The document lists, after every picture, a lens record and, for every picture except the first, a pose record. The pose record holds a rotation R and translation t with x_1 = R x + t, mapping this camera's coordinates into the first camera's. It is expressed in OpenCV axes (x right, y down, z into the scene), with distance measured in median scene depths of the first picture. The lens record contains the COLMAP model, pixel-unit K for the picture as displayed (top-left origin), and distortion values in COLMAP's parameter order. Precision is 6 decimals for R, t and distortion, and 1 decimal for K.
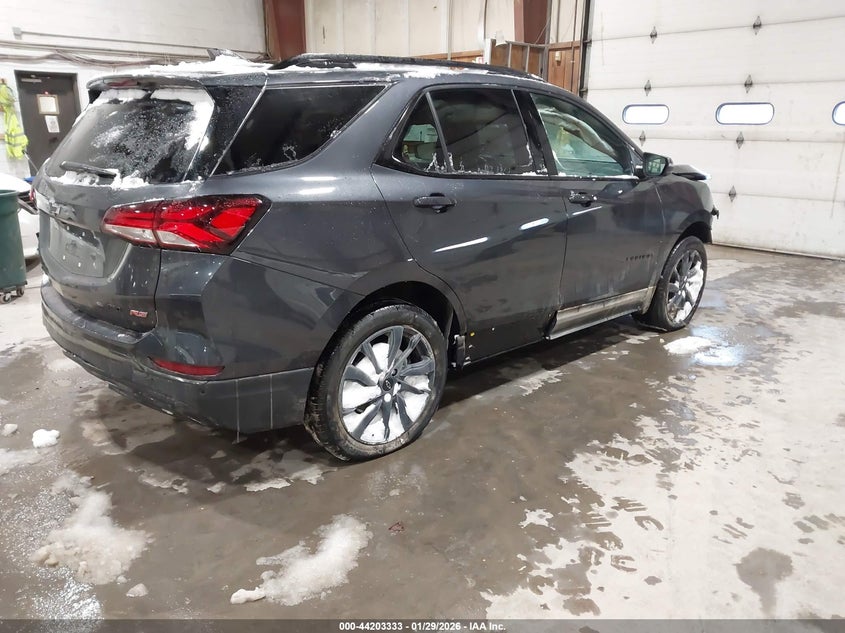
lens RADIAL K [[665.4, 0, 424.4], [0, 665.4, 317.7], [0, 0, 1]] dist [-0.000549, -0.023875]
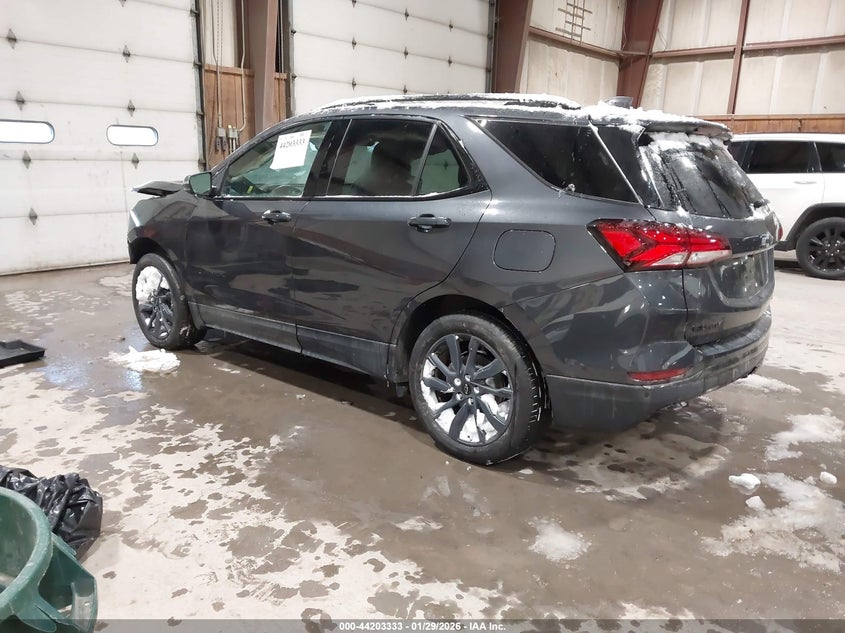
lens RADIAL K [[665.4, 0, 424.0], [0, 665.4, 316.3], [0, 0, 1]] dist [-0.000549, -0.023875]
pose [[-0.102865, -0.239272, 0.965488, -1.029314], [0.249248, 0.933470, 0.257892, -0.305597], [-0.962961, 0.267174, -0.036384, 1.038970]]
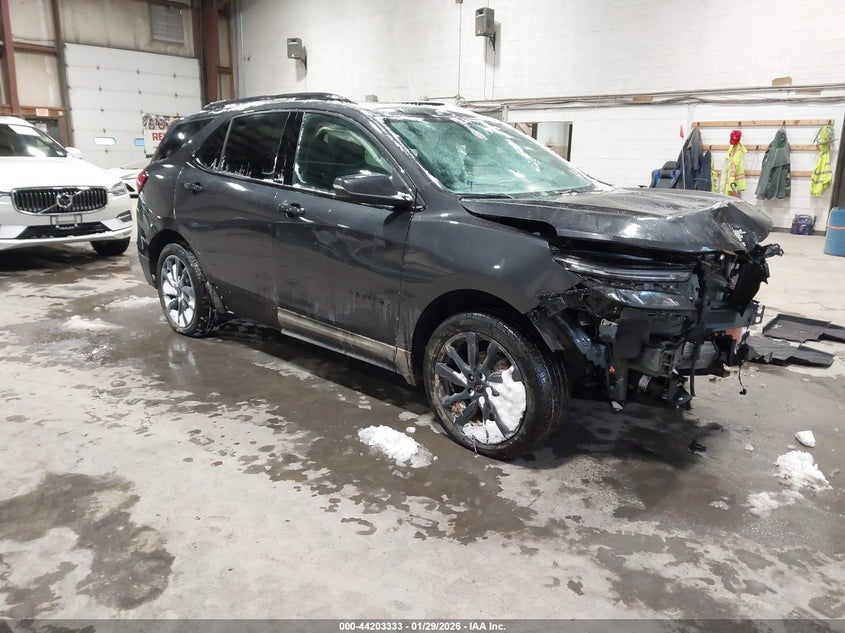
lens RADIAL K [[665.4, 0, 429.4], [0, 665.4, 316.1], [0, 0, 1]] dist [-0.000549, -0.023875]
pose [[0.060852, 0.233519, -0.970446, 1.133959], [-0.302176, 0.930934, 0.205063, -0.261833], [0.951308, 0.280767, 0.127214, 0.967948]]
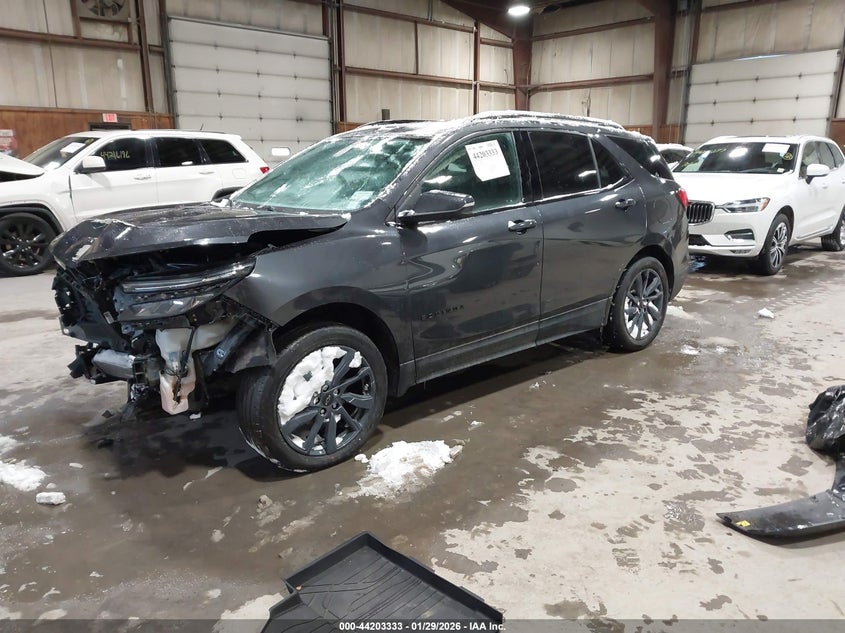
lens RADIAL K [[665.4, 0, 426.8], [0, 665.4, 316.2], [0, 0, 1]] dist [-0.000549, -0.023875]
pose [[-0.999108, -0.011887, 0.040530, -0.009393], [0.009962, 0.866193, 0.499610, -0.606634], [-0.041046, 0.499568, -0.865302, 2.039174]]
